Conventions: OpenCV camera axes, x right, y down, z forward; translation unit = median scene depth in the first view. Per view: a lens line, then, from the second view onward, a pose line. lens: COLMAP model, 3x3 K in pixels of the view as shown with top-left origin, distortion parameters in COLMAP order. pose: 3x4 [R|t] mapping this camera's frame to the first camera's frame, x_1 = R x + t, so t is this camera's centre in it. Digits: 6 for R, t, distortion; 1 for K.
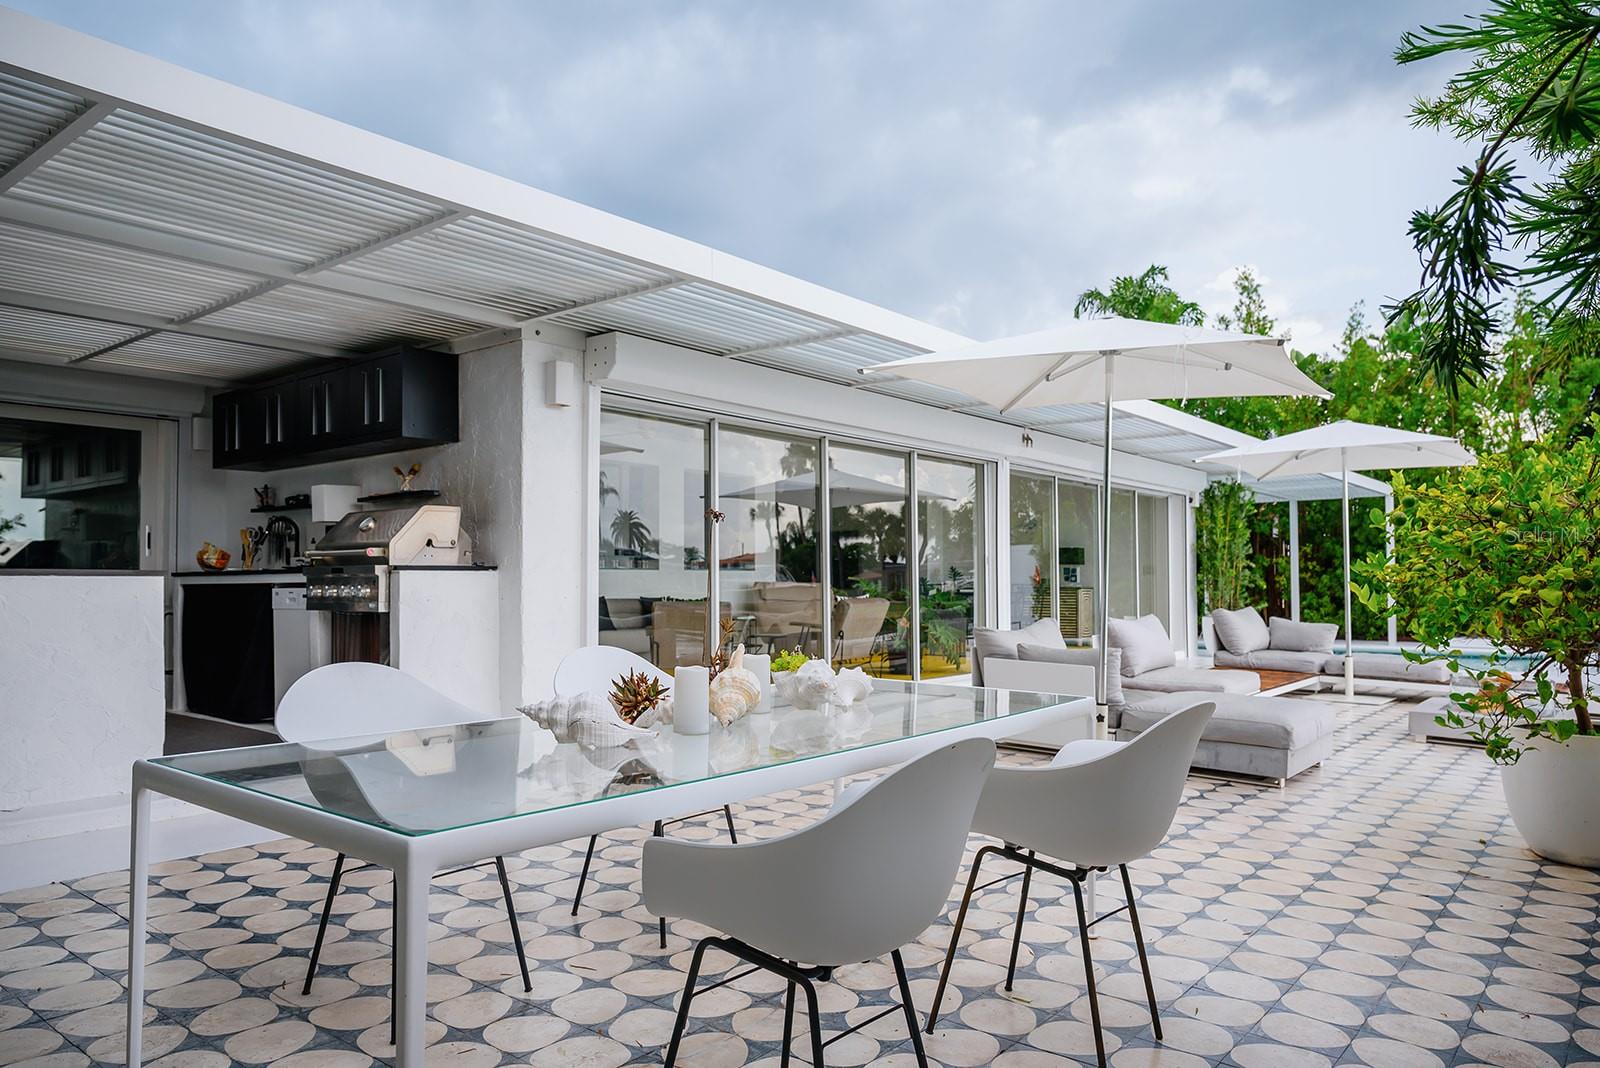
lens RADIAL K [[1081.5, 0, 799.6], [0, 1081.5, 560.0], [0, 0, 1]] dist [-0.000079, 0.001293]
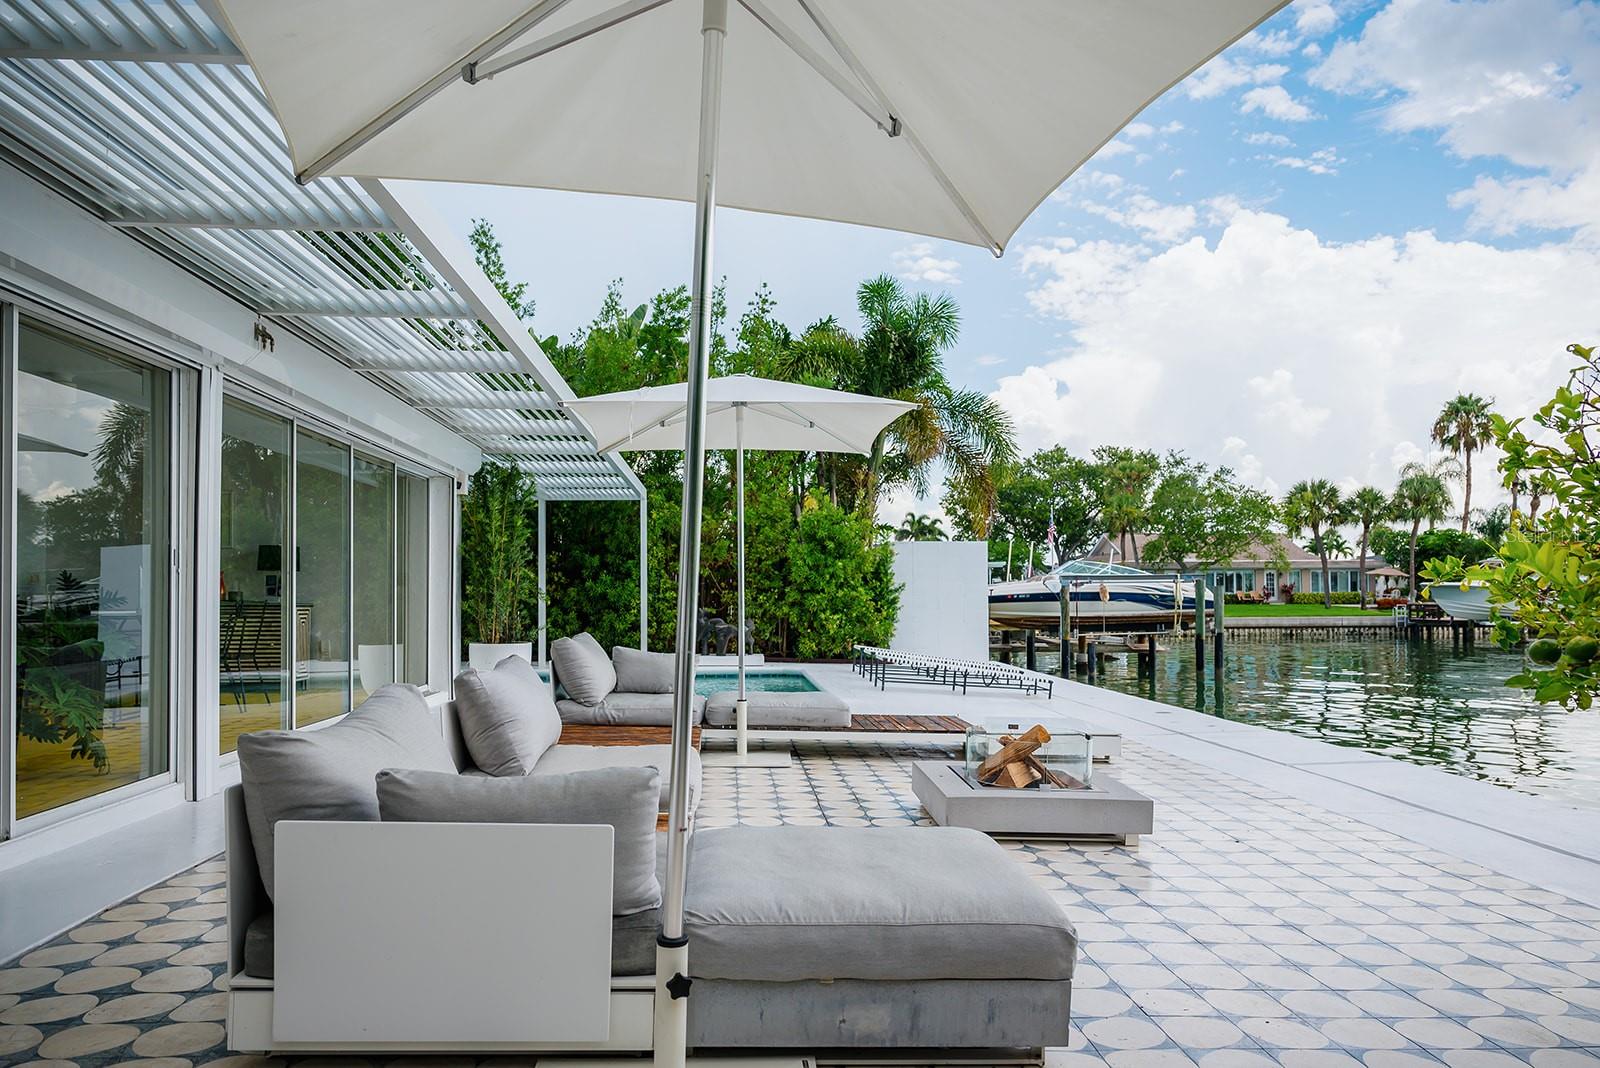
lens RADIAL K [[1081.5, 0, 799.6], [0, 1081.5, 560.0], [0, 0, 1]] dist [-0.000079, 0.001293]
pose [[0.725931, 0.019619, 0.687488, 0.025614], [-0.011536, 0.999800, -0.016351, 0.004829], [-0.687671, 0.003939, 0.726012, 0.308986]]
